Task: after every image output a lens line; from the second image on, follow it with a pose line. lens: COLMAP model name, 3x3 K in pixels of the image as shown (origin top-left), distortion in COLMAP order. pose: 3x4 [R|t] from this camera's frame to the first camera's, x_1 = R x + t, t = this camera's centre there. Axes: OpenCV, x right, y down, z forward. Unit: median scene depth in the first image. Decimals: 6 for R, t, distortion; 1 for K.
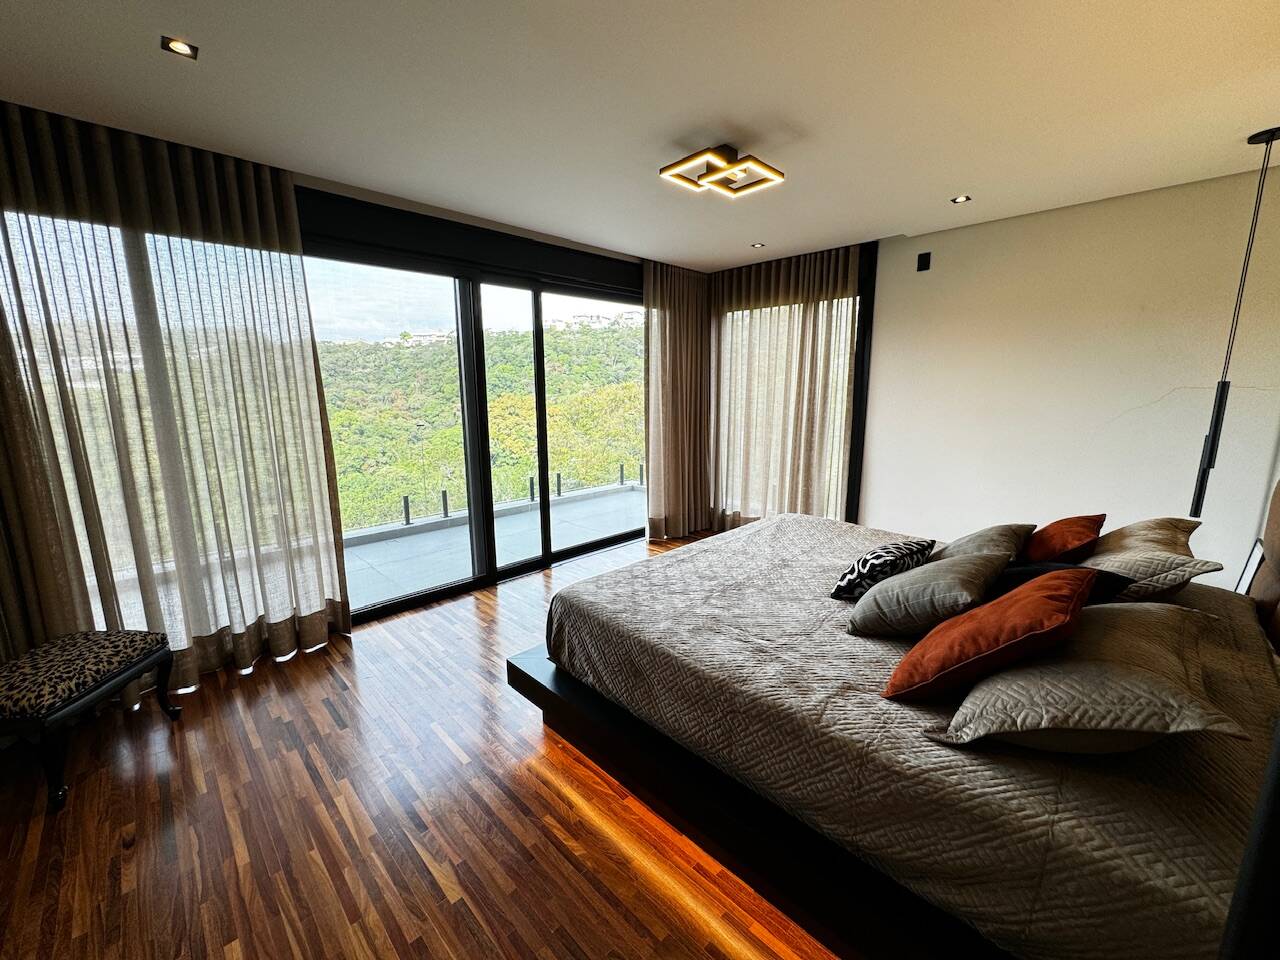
lens RADIAL K [[511.1, 0, 637.9], [0, 511.1, 480.0], [0, 0, 1]] dist [-0.005511, 0.000814]
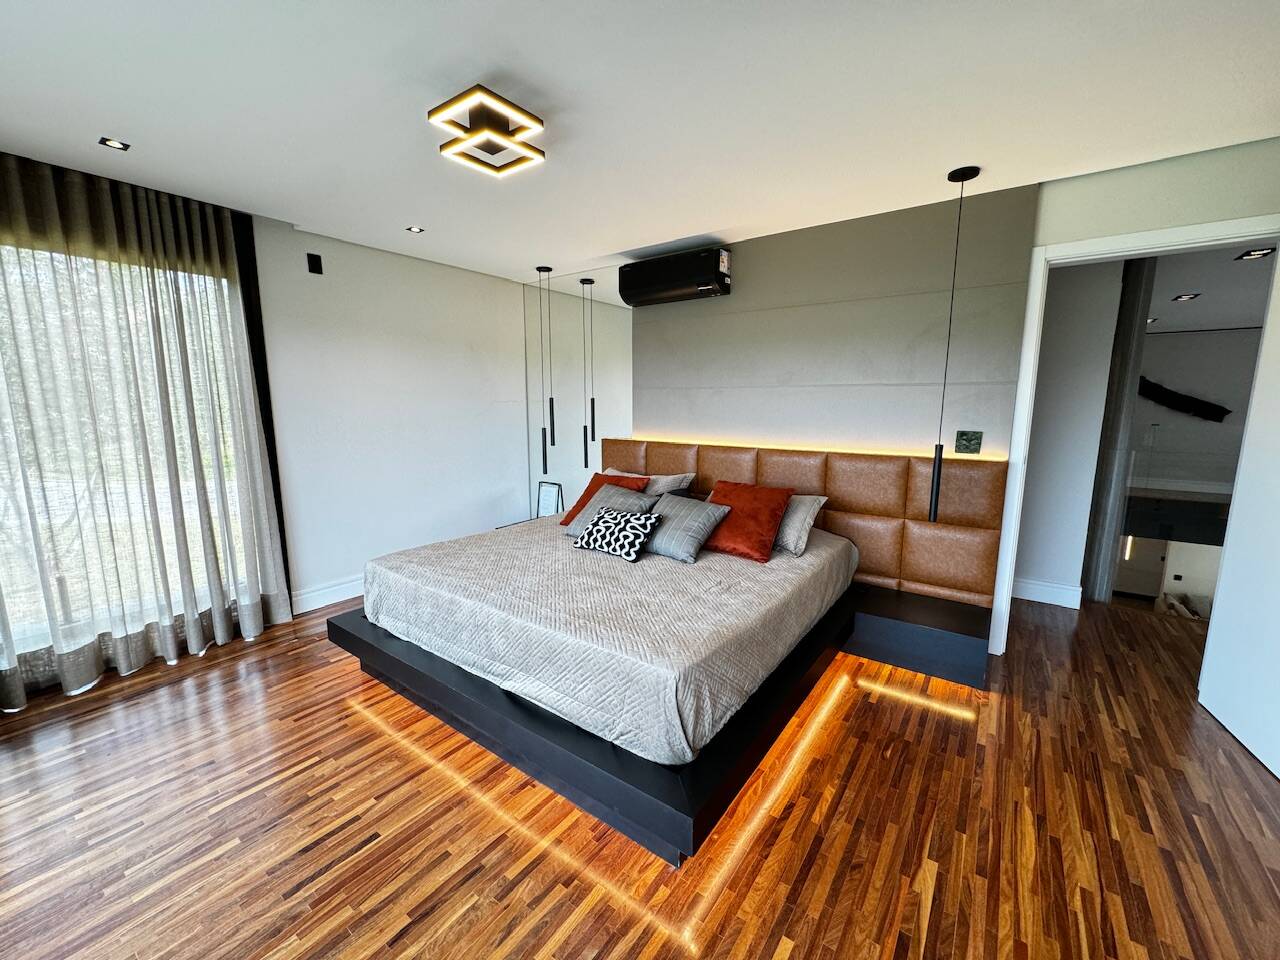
lens RADIAL K [[511.1, 0, 645.8], [0, 511.1, 479.9], [0, 0, 1]] dist [-0.005511, 0.000814]
pose [[-0.160641, -0.135018, 0.977734, -0.872479], [0.174790, 0.971051, 0.162813, -0.178935], [-0.971413, 0.197052, -0.132391, 1.139153]]
